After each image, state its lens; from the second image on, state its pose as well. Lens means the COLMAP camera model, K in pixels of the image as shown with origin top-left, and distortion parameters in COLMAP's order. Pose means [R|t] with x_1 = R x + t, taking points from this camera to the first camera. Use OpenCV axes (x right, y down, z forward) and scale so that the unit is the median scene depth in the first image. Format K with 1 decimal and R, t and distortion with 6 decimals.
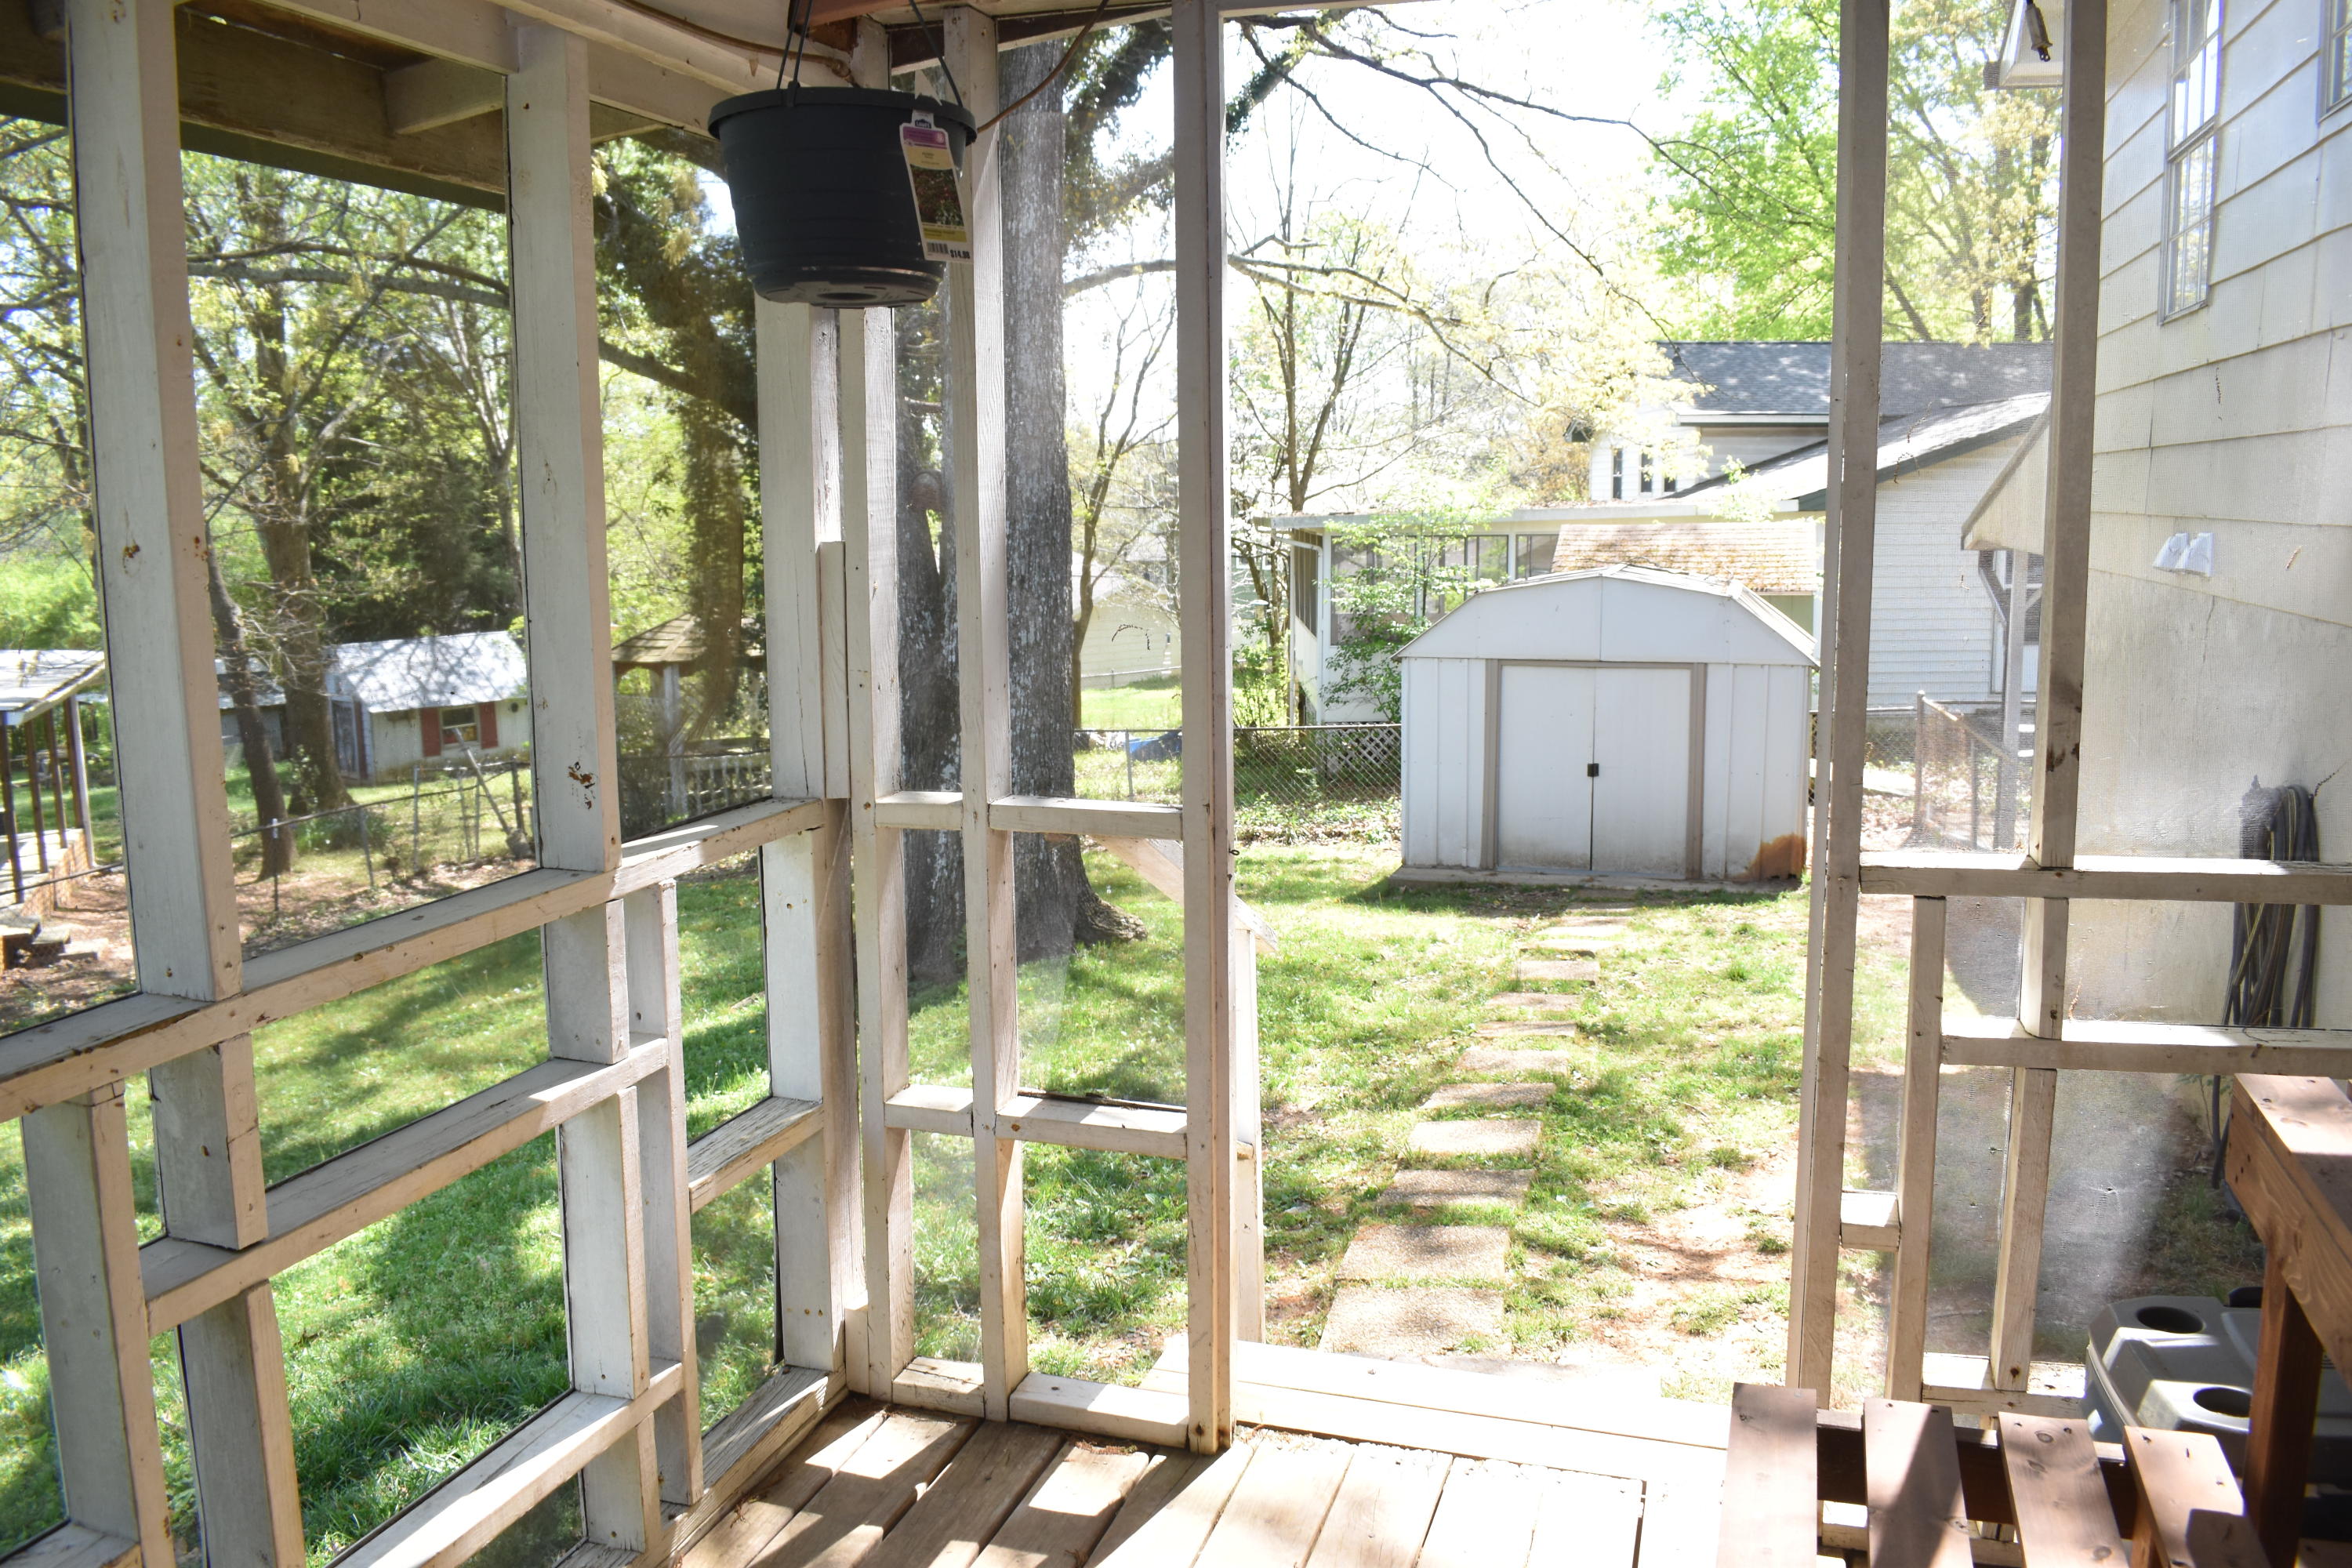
lens RADIAL K [[1813.8, 0, 1176.0], [0, 1813.8, 784.0], [0, 0, 1]] dist [-0.085431, 0.003879]
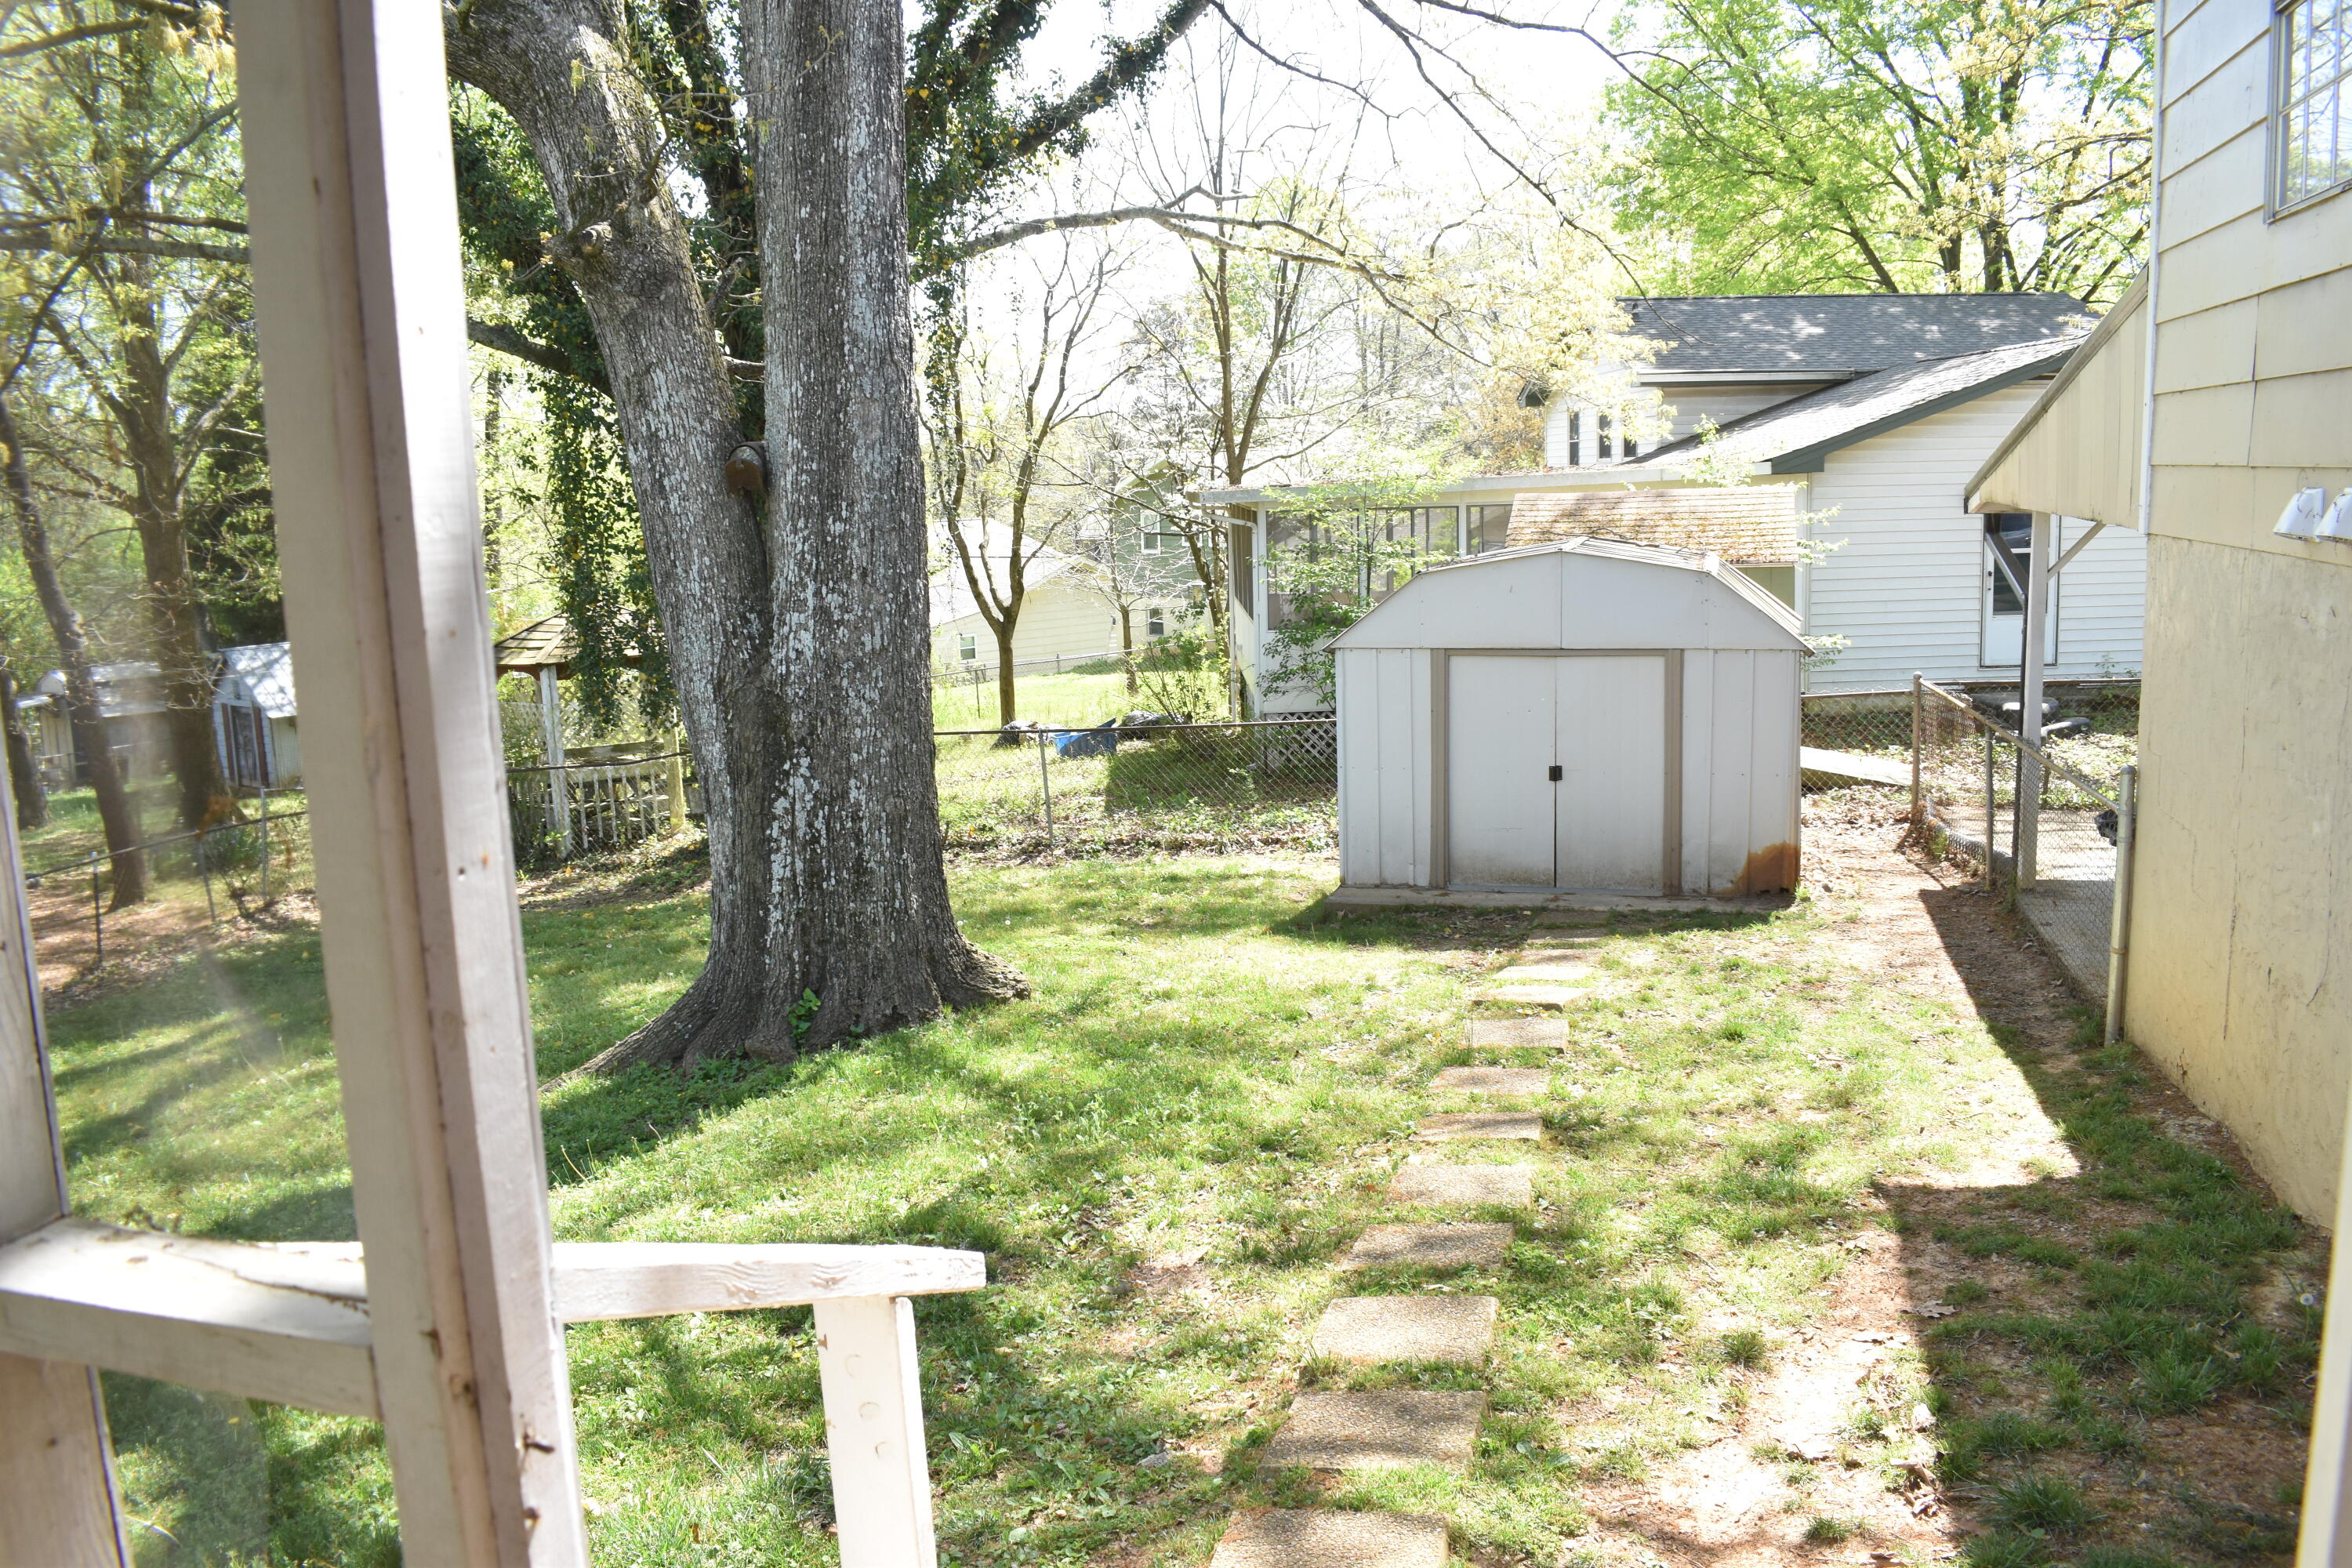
lens RADIAL K [[1813.8, 0, 1176.0], [0, 1813.8, 784.0], [0, 0, 1]] dist [-0.085431, 0.003879]
pose [[0.999553, -0.022229, 0.019996, 0.018969], [0.021975, 0.999676, 0.012833, -0.011481], [-0.020275, -0.012388, 0.999718, 0.082418]]
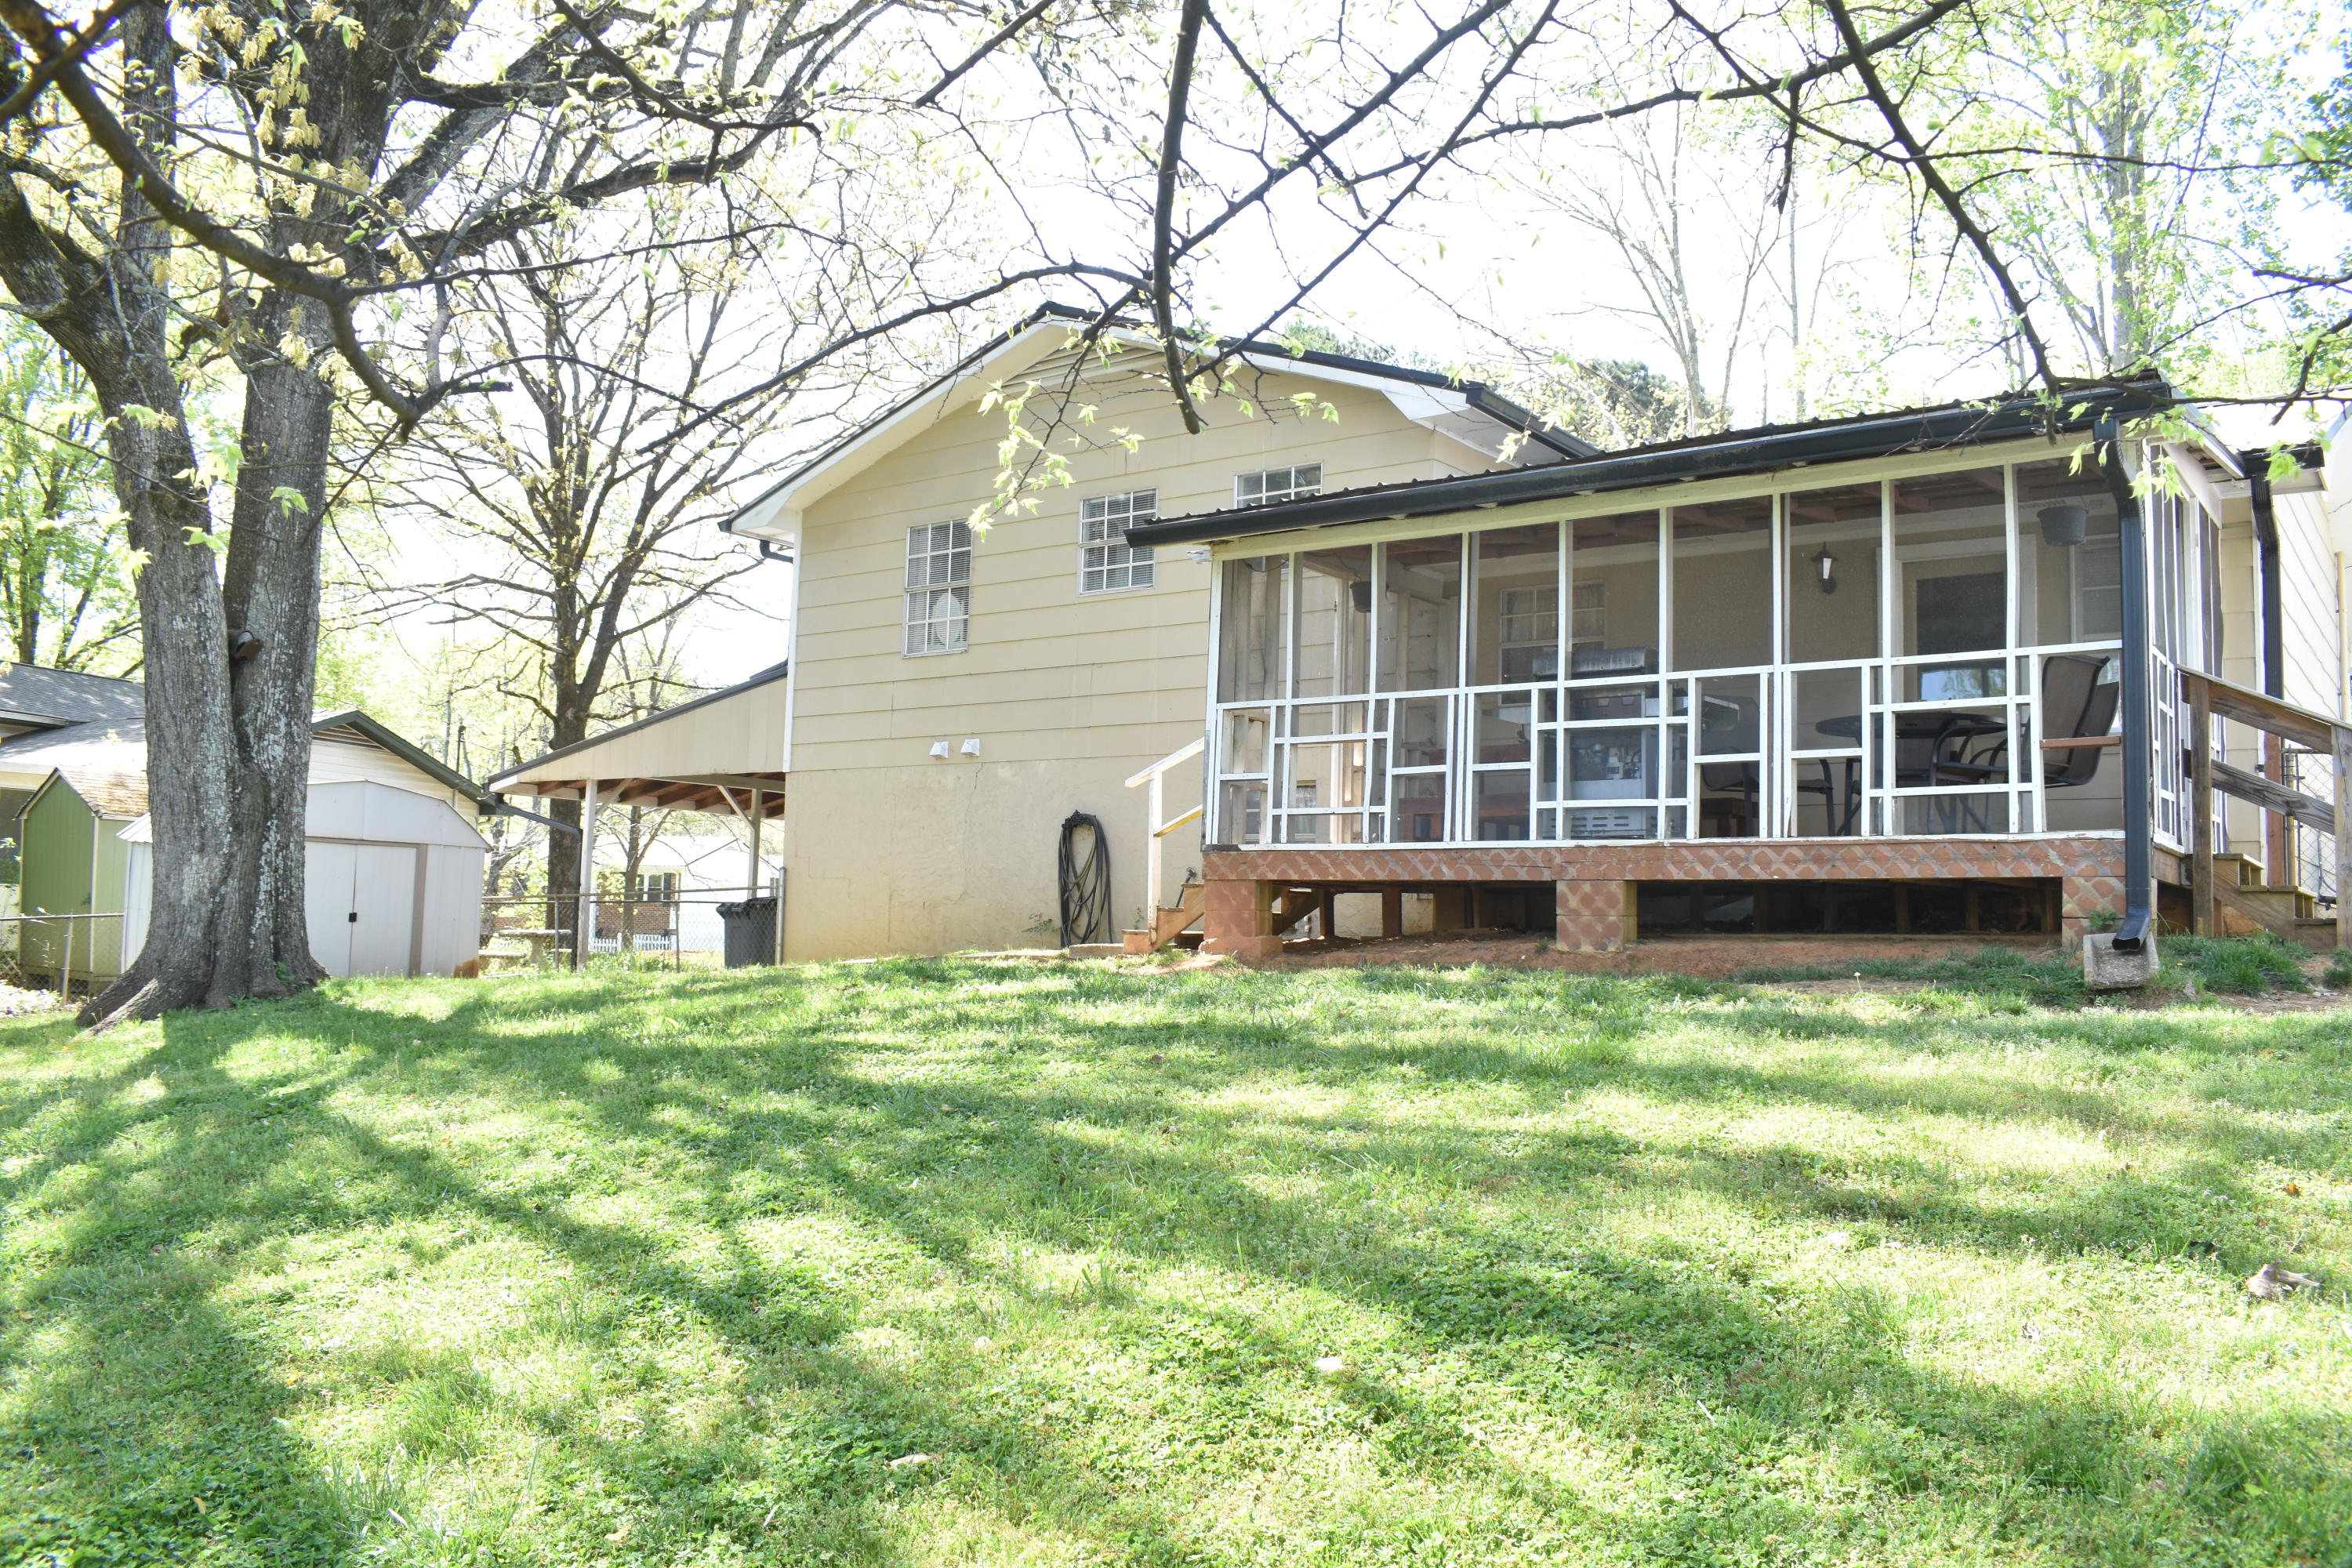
lens RADIAL K [[1813.8, 0, 1176.0], [0, 1813.8, 784.0], [0, 0, 1]] dist [-0.085431, 0.003879]
pose [[0.332164, 0.097066, 0.938214, -0.559849], [0.116367, 0.982875, -0.142884, 0.105226], [-0.936016, 0.156638, 0.315180, -0.036124]]
